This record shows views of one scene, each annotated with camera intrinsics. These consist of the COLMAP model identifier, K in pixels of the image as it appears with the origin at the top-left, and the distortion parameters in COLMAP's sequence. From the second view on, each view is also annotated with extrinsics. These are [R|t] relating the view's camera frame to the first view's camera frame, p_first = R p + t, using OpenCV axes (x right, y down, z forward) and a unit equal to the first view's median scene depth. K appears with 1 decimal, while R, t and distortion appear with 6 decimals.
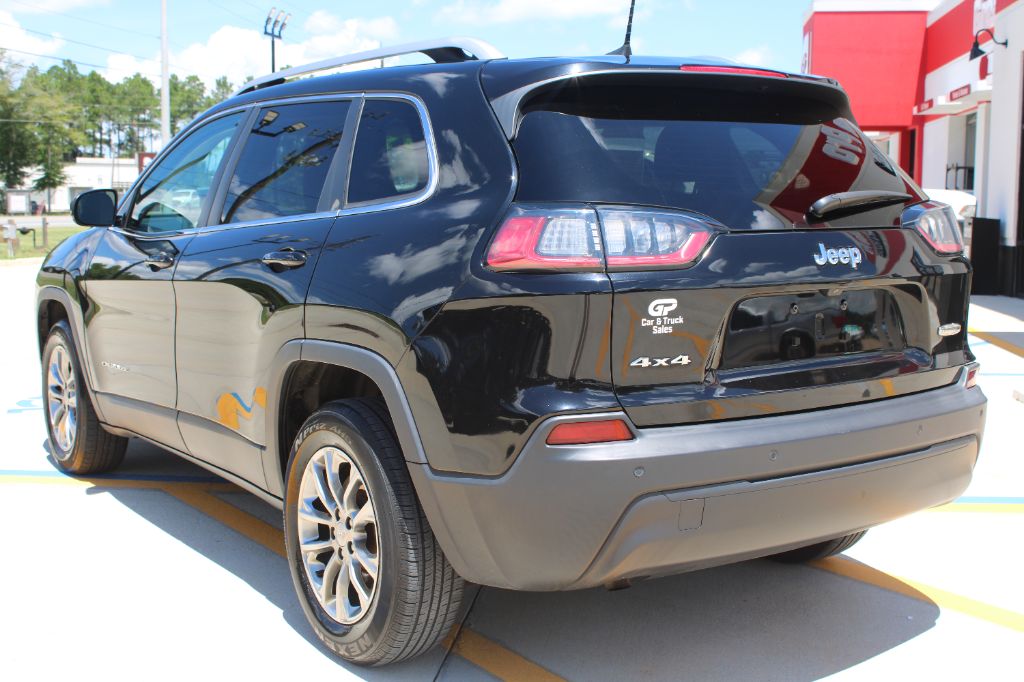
lens RADIAL K [[1259.7, 0, 512.0], [0, 1259.7, 341.0], [0, 0, 1]] dist [-0.063806, 0.037943]
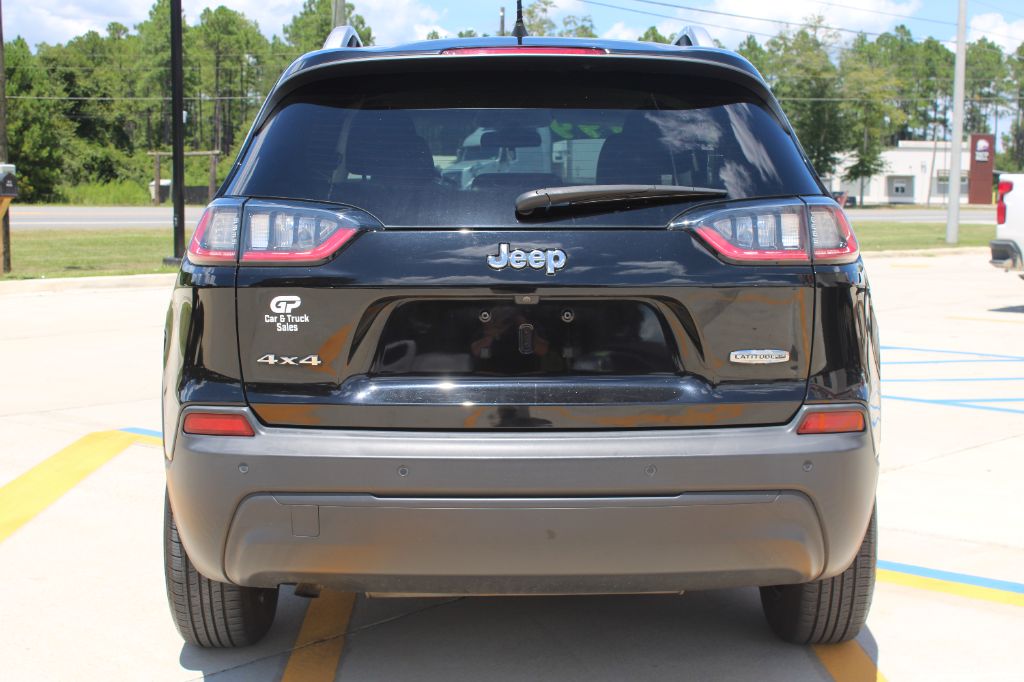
lens RADIAL K [[1511.2, 0, 490.3], [0, 1511.2, 340.4], [0, 0, 1]] dist [-0.002977, 0.075442]
pose [[0.830222, 0.059167, -0.554284, 0.900230], [-0.066940, 0.997737, 0.006237, -0.016743], [0.553399, 0.031926, 0.832304, 0.111405]]
